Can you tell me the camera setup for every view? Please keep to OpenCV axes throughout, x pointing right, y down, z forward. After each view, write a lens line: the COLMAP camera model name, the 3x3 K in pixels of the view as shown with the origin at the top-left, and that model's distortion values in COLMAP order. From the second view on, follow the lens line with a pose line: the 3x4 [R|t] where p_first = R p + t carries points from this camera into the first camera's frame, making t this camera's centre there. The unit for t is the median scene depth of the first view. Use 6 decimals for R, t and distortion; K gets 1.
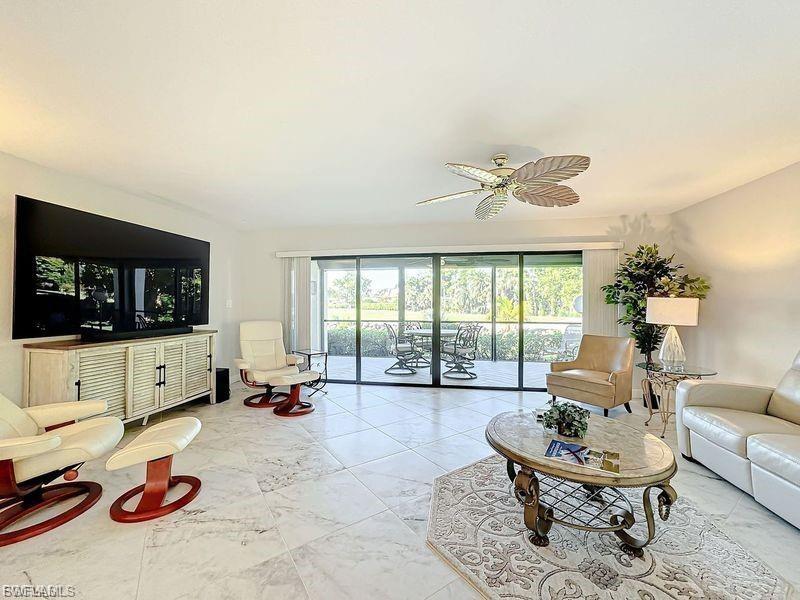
lens RADIAL K [[326.9, 0, 400.0], [0, 326.9, 300.0], [0, 0, 1]] dist [-0.000788, 0.000097]
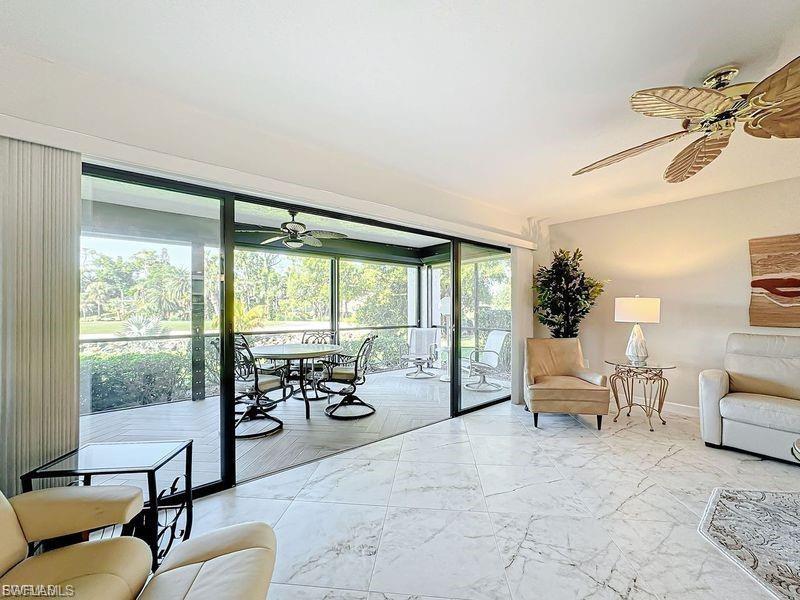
lens RADIAL K [[329.9, 0, 398.8], [0, 329.9, 311.3], [0, 0, 1]] dist [-0.001969, -0.000118]
pose [[0.656575, -0.007768, 0.754220, -0.263157], [-0.006899, 0.999843, 0.016303, 0.013088], [-0.754229, -0.015908, 0.656419, 0.463899]]
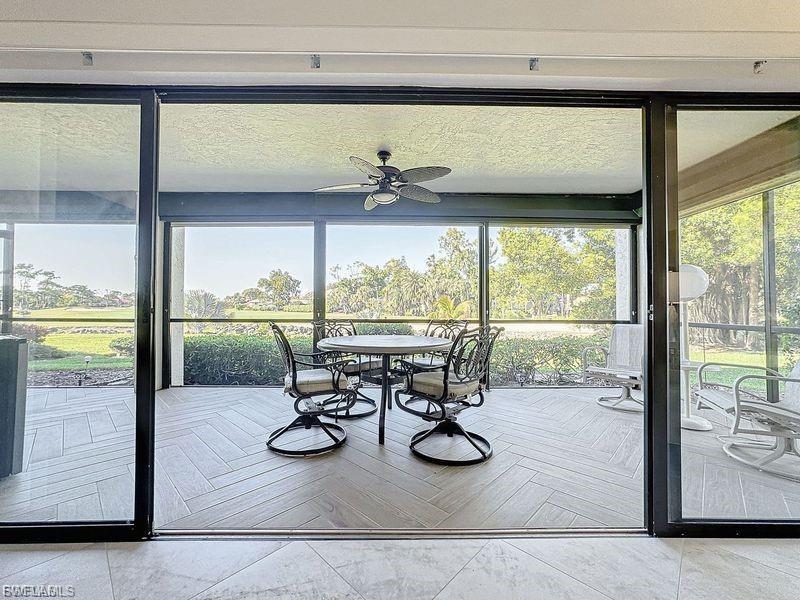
lens RADIAL K [[327.8, 0, 394.2], [0, 327.8, 301.7], [0, 0, 1]] dist [-0.001851, 0.000305]
pose [[0.982241, 0.006102, 0.187527, 0.031705], [-0.005383, 0.999976, -0.004342, 0.046453], [-0.187549, 0.003256, 0.982250, 0.580911]]
